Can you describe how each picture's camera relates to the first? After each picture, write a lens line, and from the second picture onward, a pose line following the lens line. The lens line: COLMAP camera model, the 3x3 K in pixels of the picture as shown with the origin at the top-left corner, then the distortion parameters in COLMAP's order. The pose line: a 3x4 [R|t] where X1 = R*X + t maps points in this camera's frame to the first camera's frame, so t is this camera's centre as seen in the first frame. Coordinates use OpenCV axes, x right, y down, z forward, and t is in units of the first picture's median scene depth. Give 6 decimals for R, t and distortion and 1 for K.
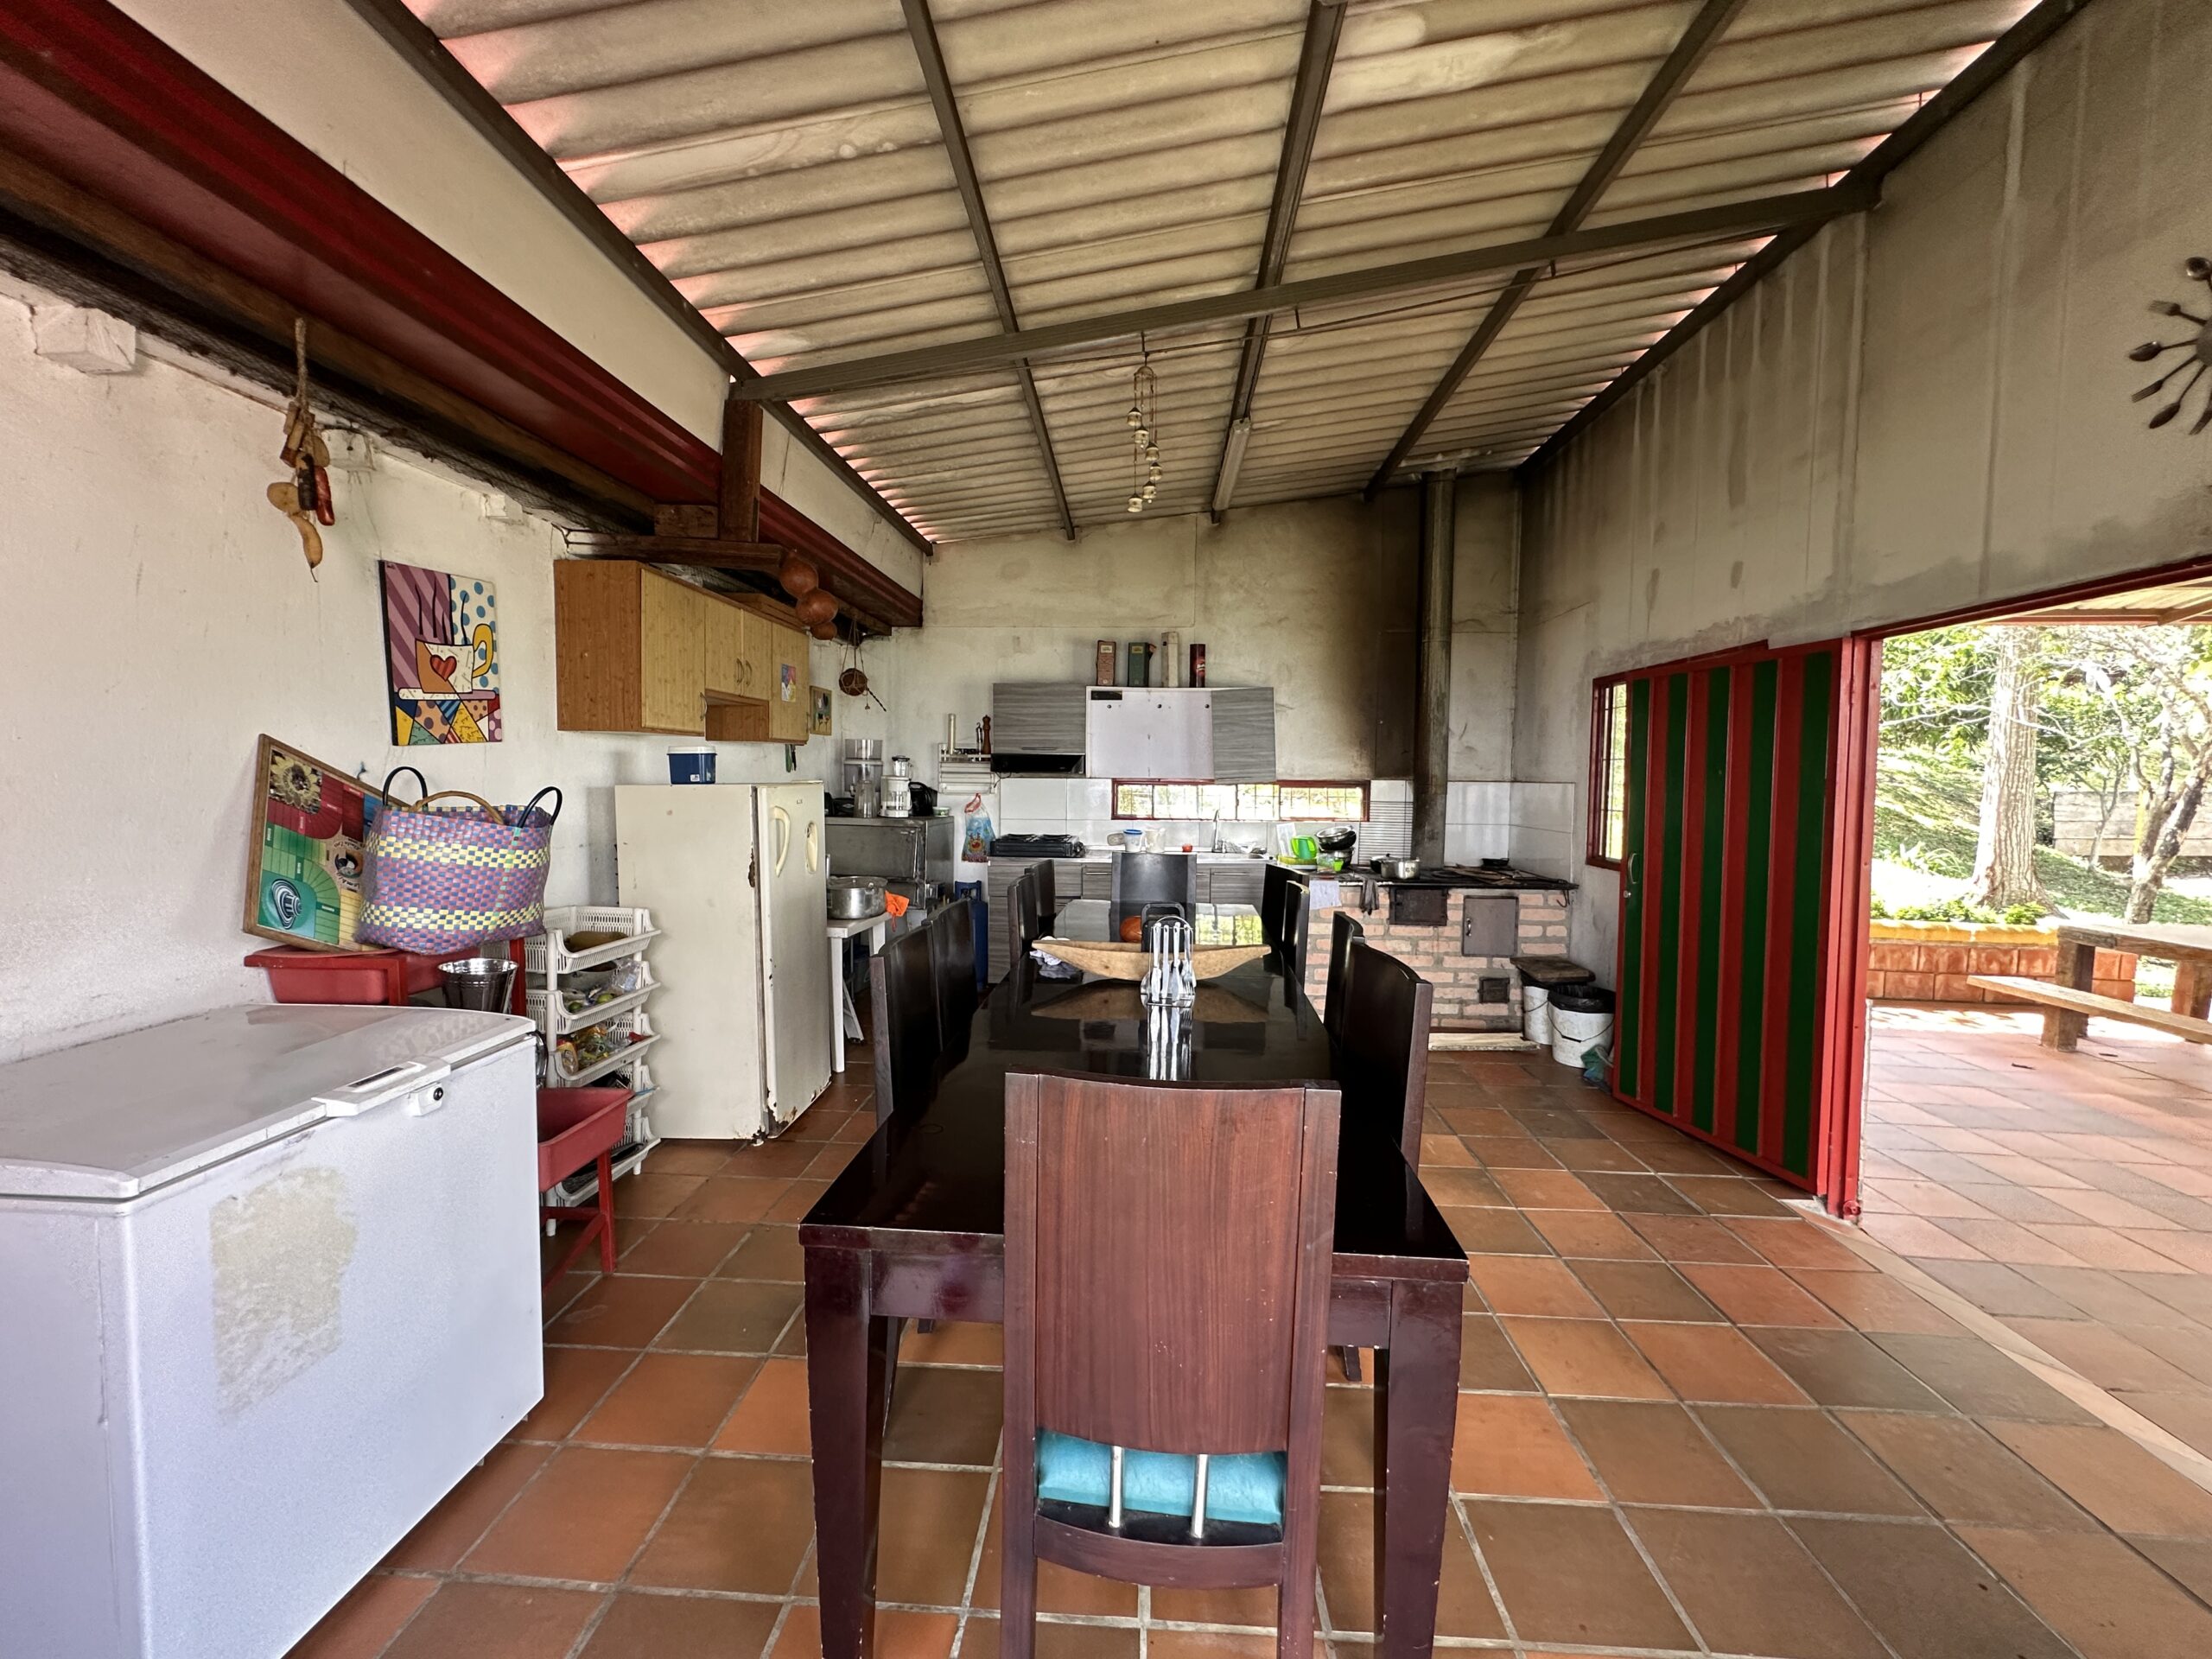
lens RADIAL K [[881.1, 0, 1099.9], [0, 881.1, 823.4], [0, 0, 1]] dist [-0.001140, -0.000170]
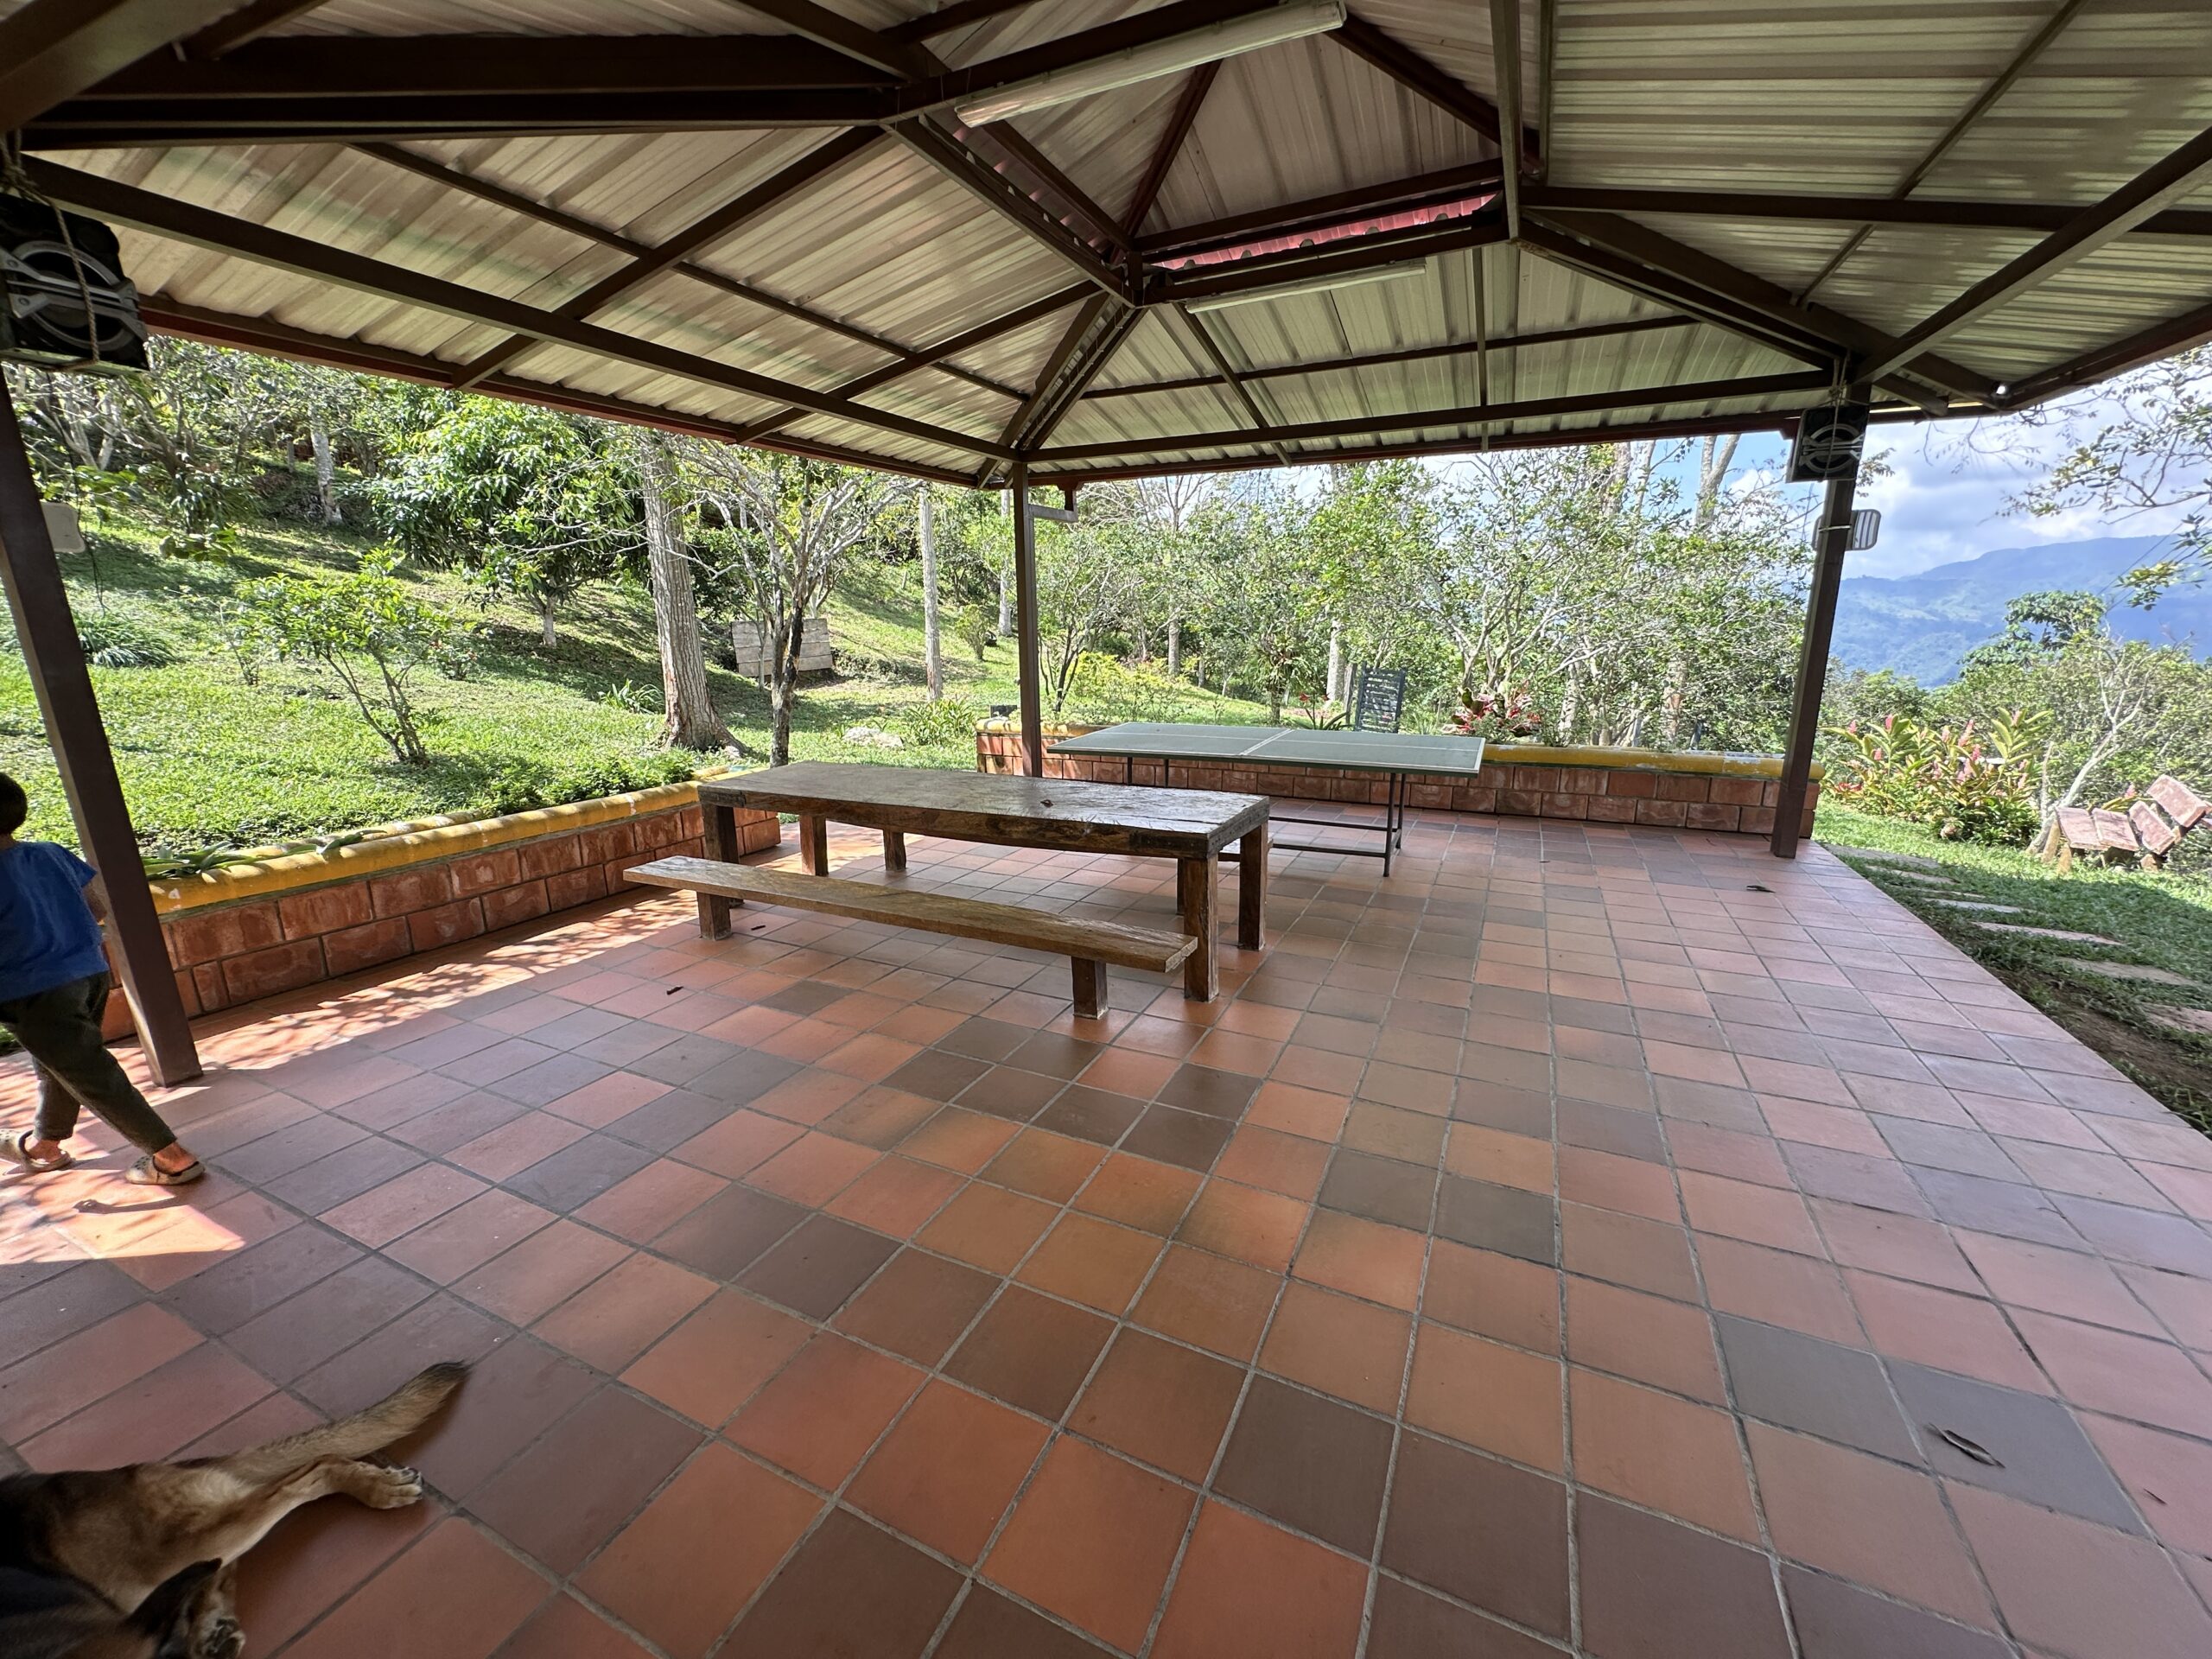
lens RADIAL K [[881.1, 0, 1099.9], [0, 881.1, 823.4], [0, 0, 1]] dist [-0.001140, -0.000170]
pose [[0.369397, -0.235987, 0.898808, 0.226997], [0.072020, 0.971579, 0.225494, -0.007325], [-0.926477, -0.018564, 0.375894, 0.157381]]
